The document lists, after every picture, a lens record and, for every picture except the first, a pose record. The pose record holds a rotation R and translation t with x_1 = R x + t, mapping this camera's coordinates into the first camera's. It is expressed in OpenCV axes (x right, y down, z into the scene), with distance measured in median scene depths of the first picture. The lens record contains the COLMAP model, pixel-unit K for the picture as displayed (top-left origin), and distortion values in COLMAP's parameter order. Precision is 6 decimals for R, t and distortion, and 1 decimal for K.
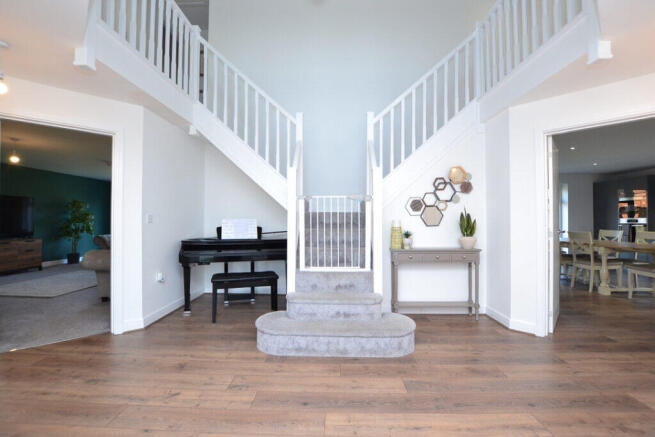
lens RADIAL K [[293.8, 0, 327.1], [0, 293.8, 219.2], [0, 0, 1]] dist [-0.026346, 0.001390]
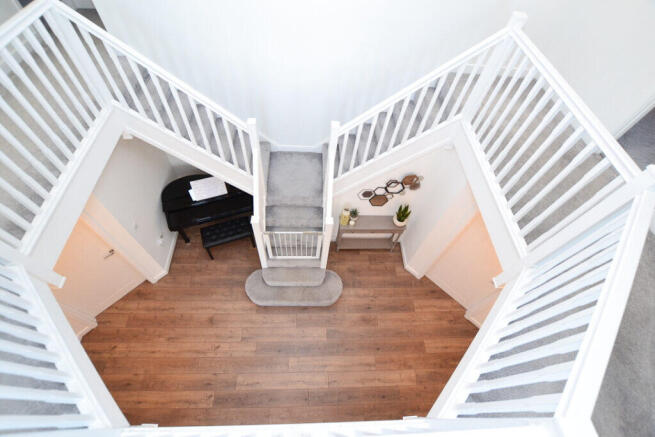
lens RADIAL K [[293.8, 0, 327.5], [0, 293.8, 221.0], [0, 0, 1]] dist [-0.026346, 0.001390]
pose [[0.995392, -0.004836, 0.095767, 0.057355], [-0.077963, 0.540622, 0.837645, -1.292872], [-0.055825, -0.841252, 0.537754, 0.431409]]
